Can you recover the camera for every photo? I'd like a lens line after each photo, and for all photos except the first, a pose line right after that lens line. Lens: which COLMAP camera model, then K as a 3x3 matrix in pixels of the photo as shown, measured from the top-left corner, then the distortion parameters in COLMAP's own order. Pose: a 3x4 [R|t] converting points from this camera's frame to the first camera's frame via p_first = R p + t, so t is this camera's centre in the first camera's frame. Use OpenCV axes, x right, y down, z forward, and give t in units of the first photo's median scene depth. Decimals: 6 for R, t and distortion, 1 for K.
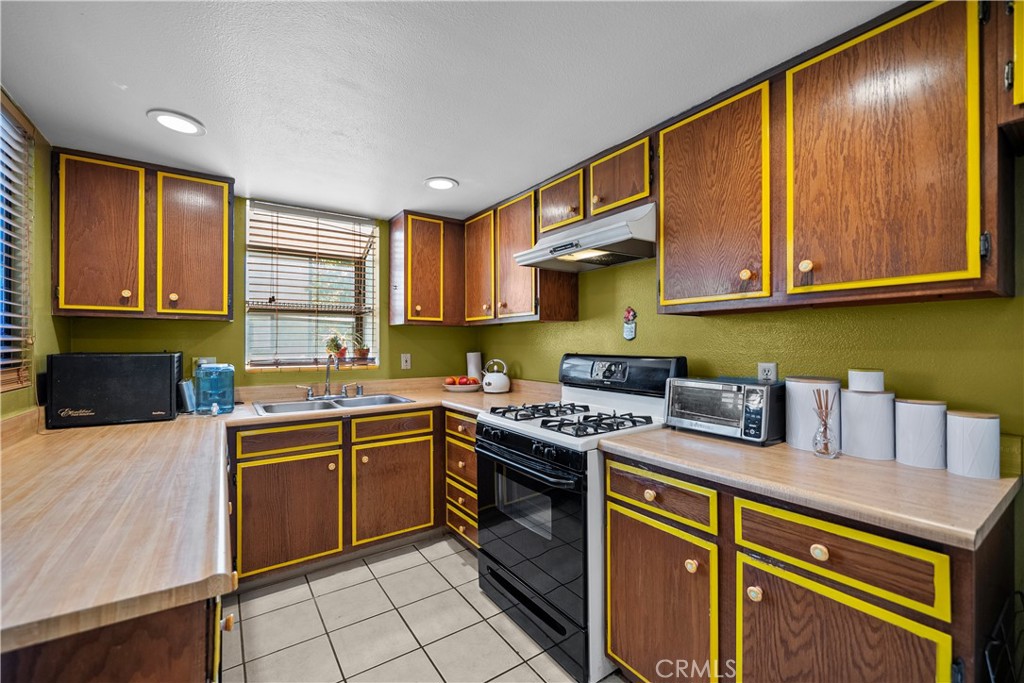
lens RADIAL K [[419.1, 0, 511.2], [0, 419.1, 344.0], [0, 0, 1]] dist [-0.000777, -0.000062]
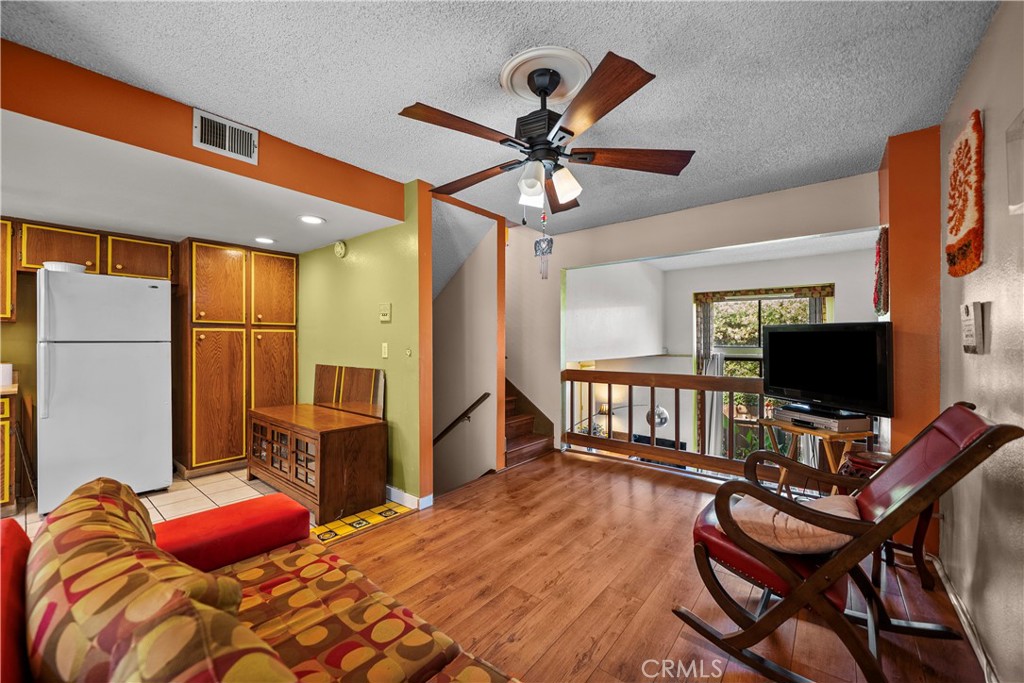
lens RADIAL K [[399.3, 0, 508.4], [0, 399.3, 340.0], [0, 0, 1]] dist [-0.002743, -0.000204]
pose [[-0.272056, 0.004203, 0.962272, -1.153581], [-0.002379, 0.999984, -0.005040, 0.006213], [-0.962278, -0.003660, -0.272042, -0.743015]]
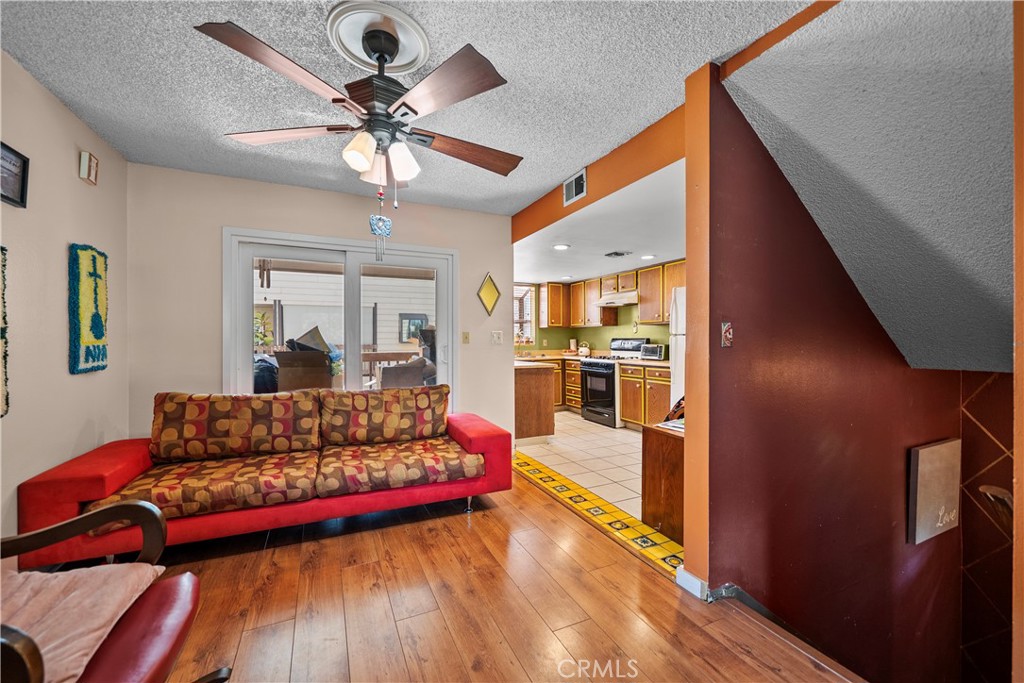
lens RADIAL K [[399.3, 0, 508.4], [0, 399.3, 340.0], [0, 0, 1]] dist [-0.002743, -0.000204]
pose [[0.984754, -0.003127, -0.173924, -0.083788], [0.003605, 0.999991, 0.002434, 0.025559], [0.173915, -0.003024, 0.984756, -1.681768]]
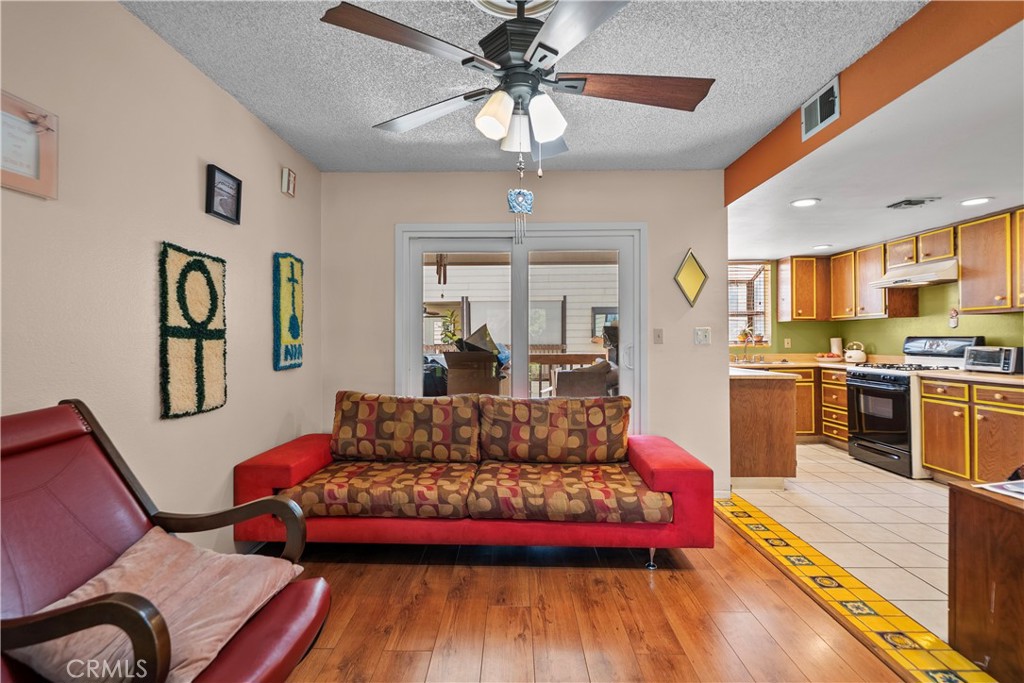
lens RADIAL K [[485.1, 0, 506.6], [0, 485.1, 336.9], [0, 0, 1]] dist [0.001119, -0.000623]
pose [[0.808793, -0.006300, -0.588059, -0.029807], [0.005049, 0.999980, -0.003768, 0.024464], [0.588071, 0.000078, 0.808809, -1.607794]]
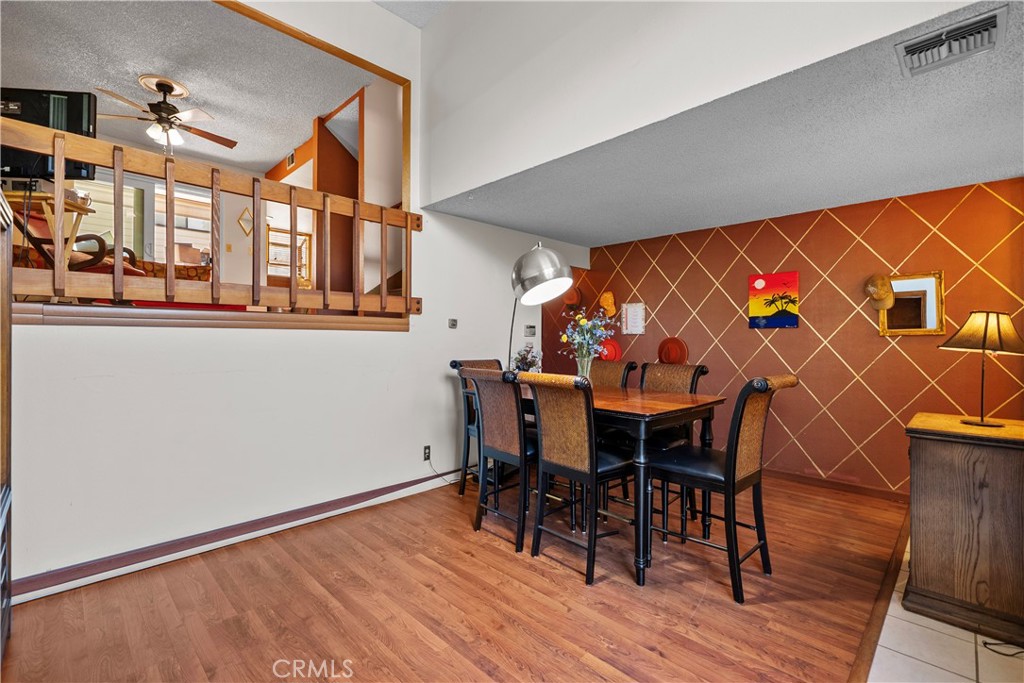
lens RADIAL K [[448.6, 0, 512.0], [0, 448.6, 341.5], [0, 0, 1]] dist [0.001178, 0.000170]
pose [[0.984363, -0.001908, 0.176142, 0.731233], [0.001050, 0.999987, 0.004963, 0.611205], [-0.176149, -0.004700, 0.984352, -3.252119]]
